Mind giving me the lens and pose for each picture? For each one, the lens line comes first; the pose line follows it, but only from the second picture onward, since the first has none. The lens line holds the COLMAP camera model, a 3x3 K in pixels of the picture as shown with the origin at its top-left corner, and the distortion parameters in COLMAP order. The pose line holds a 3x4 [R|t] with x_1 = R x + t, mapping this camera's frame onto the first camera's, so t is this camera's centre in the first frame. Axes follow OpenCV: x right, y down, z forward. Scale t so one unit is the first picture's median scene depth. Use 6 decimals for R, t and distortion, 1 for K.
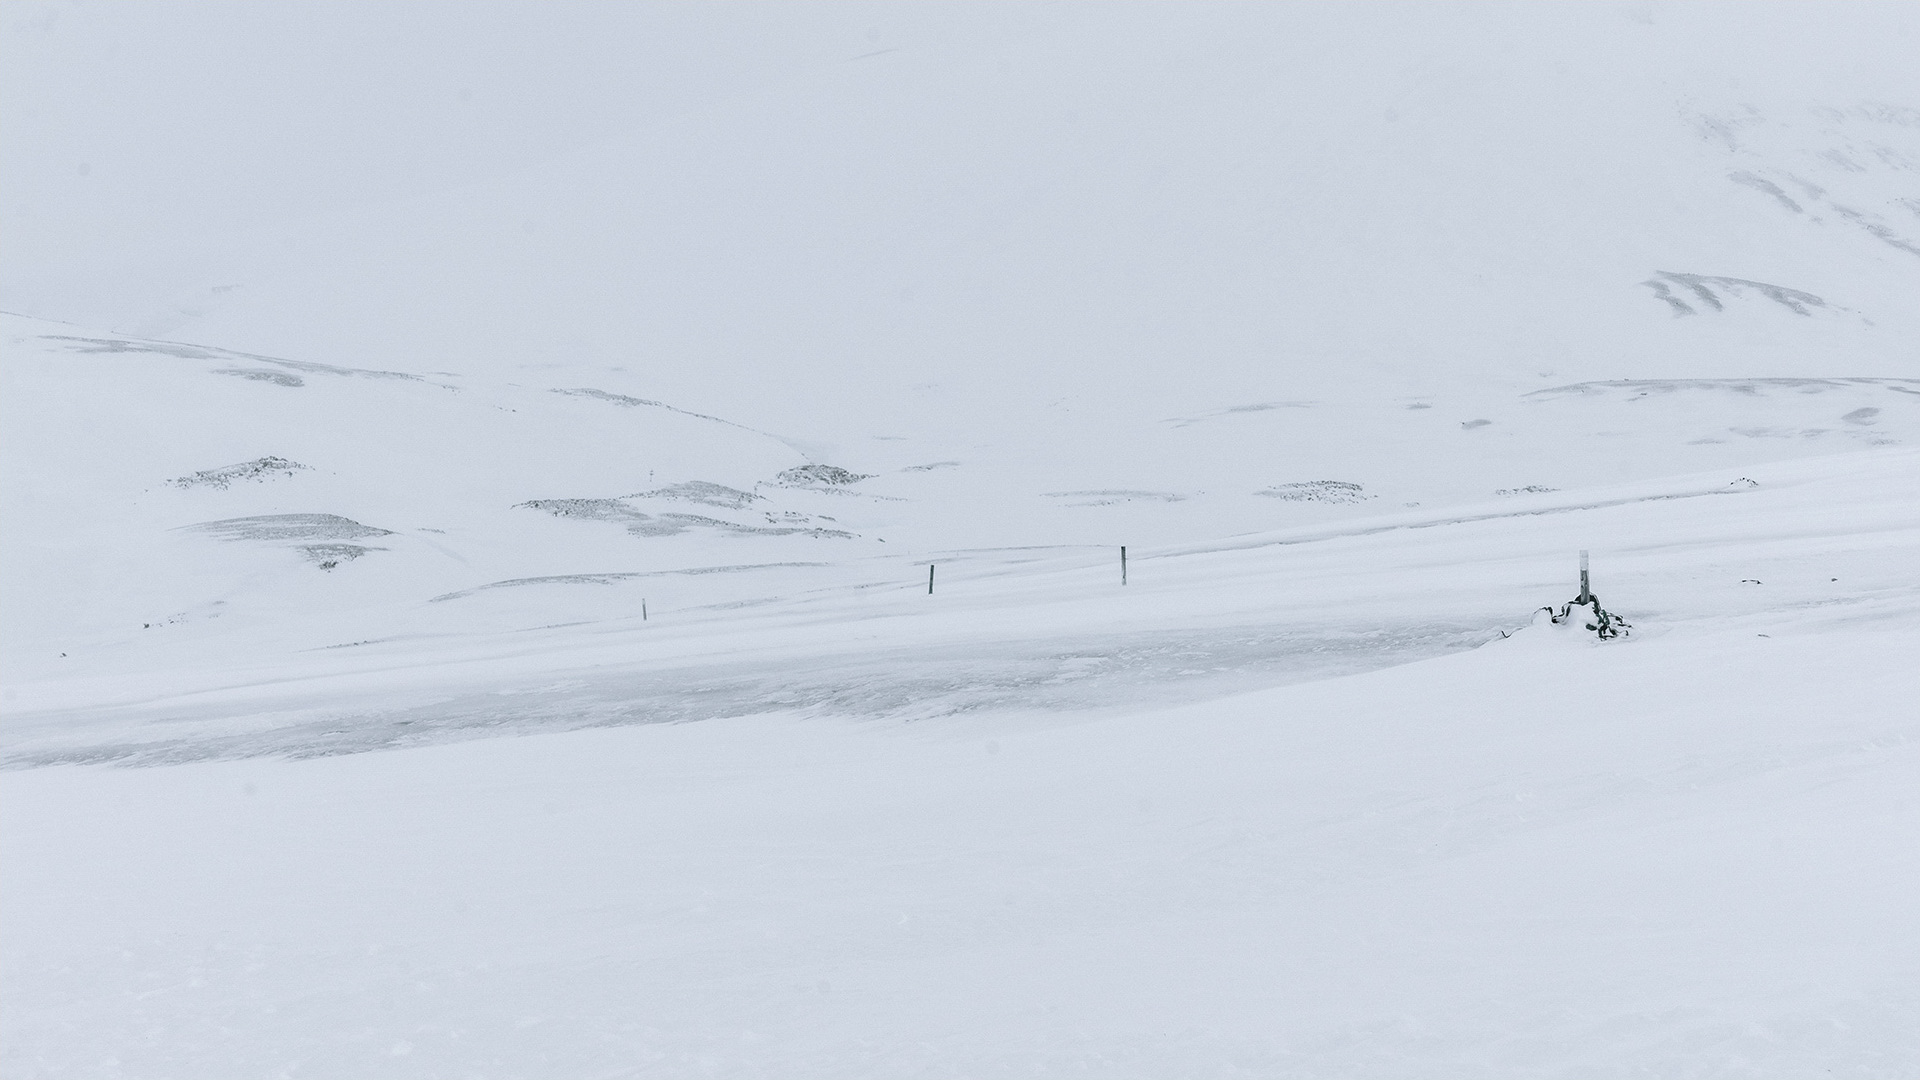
lens RADIAL K [[4177.6, 0, 960.0], [0, 4177.6, 540.0], [0, 0, 1]] dist [0.041088, -0.023278]
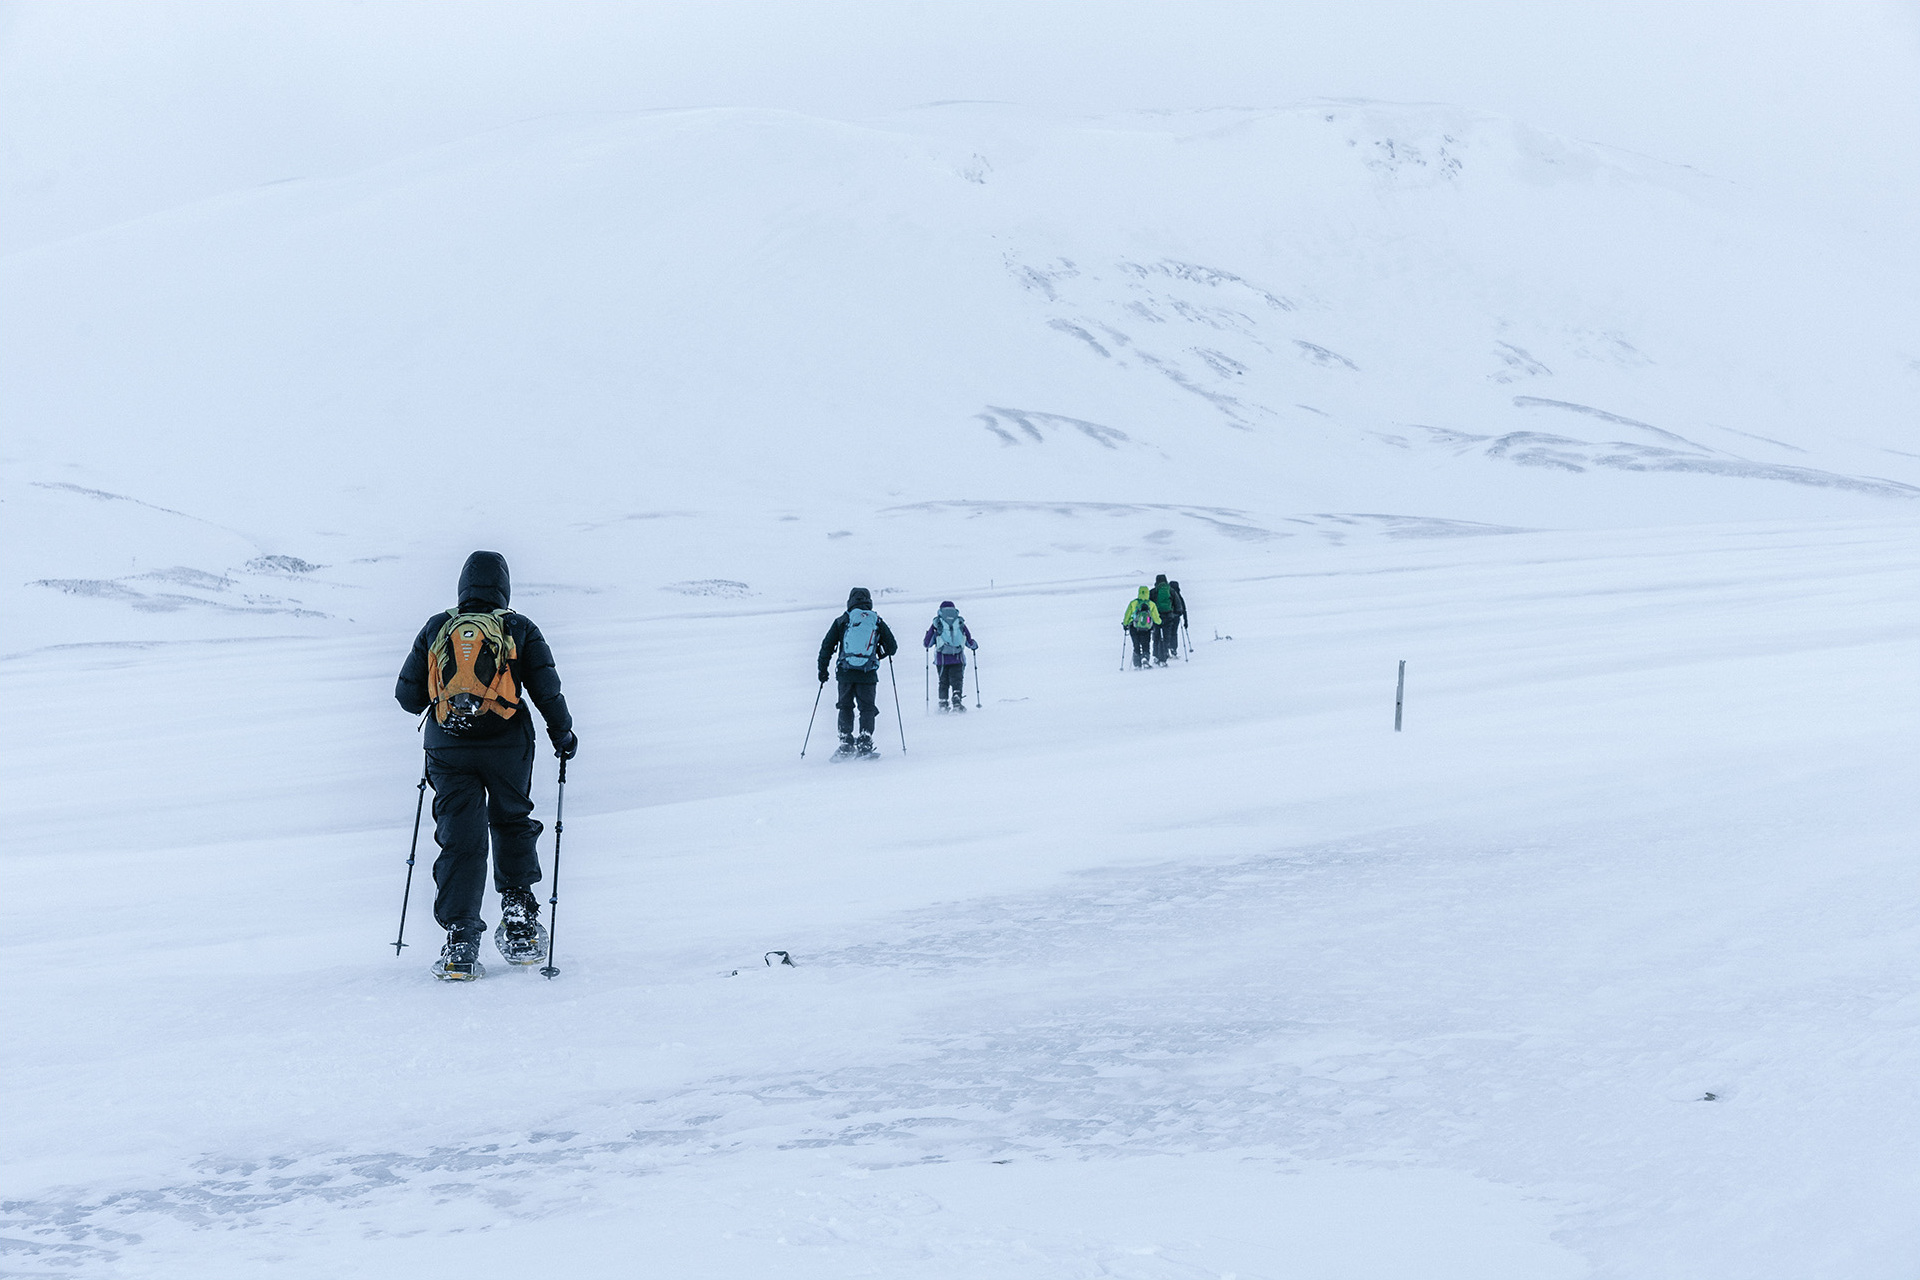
lens RADIAL K [[4077.7, 0, 960.0], [0, 4077.7, 640.0], [0, 0, 1]] dist [0.063105, 0.168587]
pose [[0.986084, 0.021484, 0.164853, -0.030051], [-0.021451, 0.999768, -0.001985, 0.003242], [-0.164857, -0.001579, 0.986316, -0.130916]]
